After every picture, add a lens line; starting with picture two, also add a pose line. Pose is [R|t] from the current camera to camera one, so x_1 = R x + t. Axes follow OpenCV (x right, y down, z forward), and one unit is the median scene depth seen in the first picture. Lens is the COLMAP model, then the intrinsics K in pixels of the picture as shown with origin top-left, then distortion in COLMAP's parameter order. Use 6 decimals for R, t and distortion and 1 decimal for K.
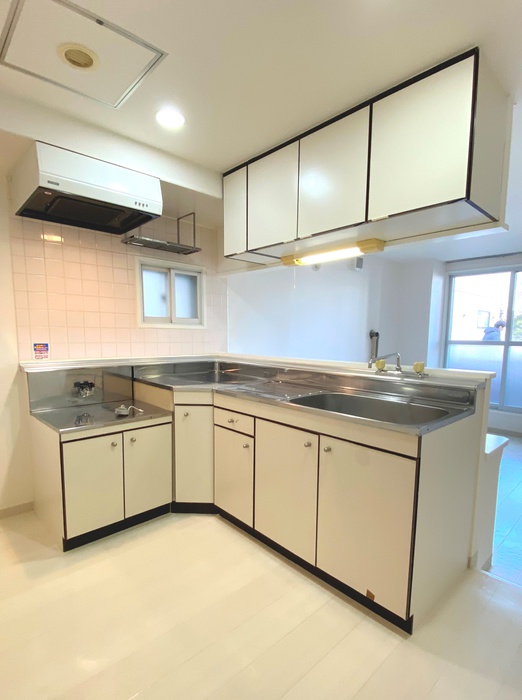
lens RADIAL K [[360.9, 0, 262.3], [0, 360.9, 378.0], [0, 0, 1]] dist [0.040488, -0.032685]
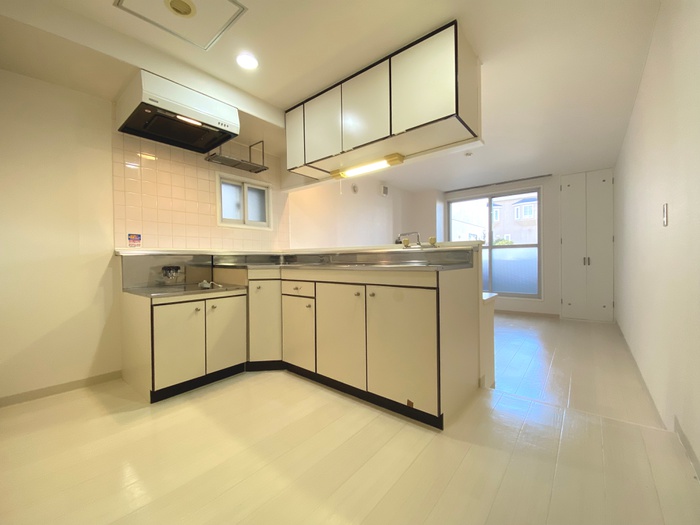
lens RADIAL K [[282.1, 0, 350.0], [0, 282.1, 262.5], [0, 0, 1]] dist [0.028061, -0.021698]
pose [[0.991328, -0.025196, 0.128969, -0.021780], [0.039167, 0.993491, -0.106963, 0.135294], [-0.125435, 0.111087, 0.985863, -0.012909]]
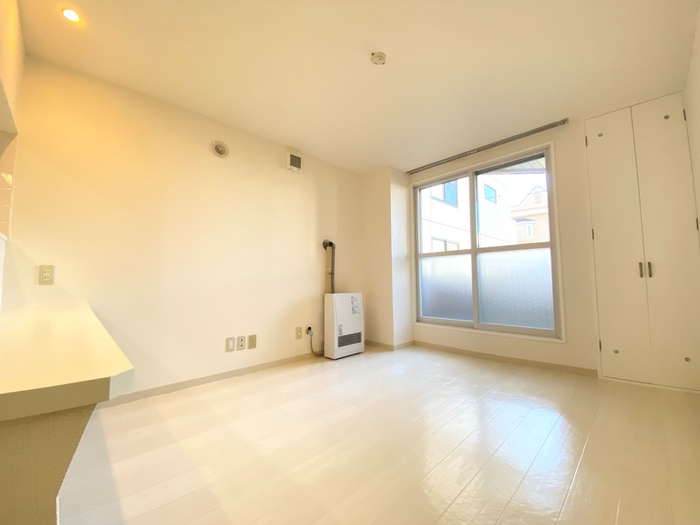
lens RADIAL K [[282.1, 0, 350.0], [0, 282.1, 262.5], [0, 0, 1]] dist [0.028061, -0.021698]
pose [[0.999633, -0.016718, 0.021333, 0.797229], [0.020445, 0.981844, -0.188584, 0.125104], [-0.017793, 0.188951, 0.981825, 0.758153]]
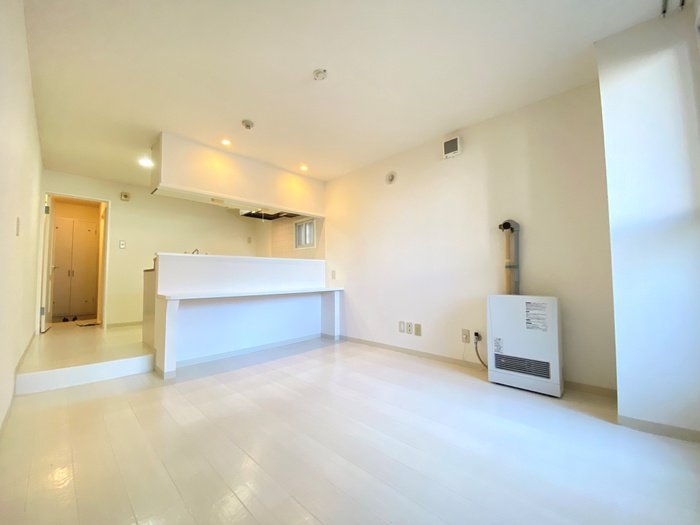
lens RADIAL K [[282.1, 0, 350.0], [0, 282.1, 262.5], [0, 0, 1]] dist [0.028061, -0.021698]
pose [[0.038581, -0.058985, -0.997513, 1.830691], [-0.111154, 0.991808, -0.062946, 0.012779], [0.993054, 0.113306, 0.031709, 1.640917]]
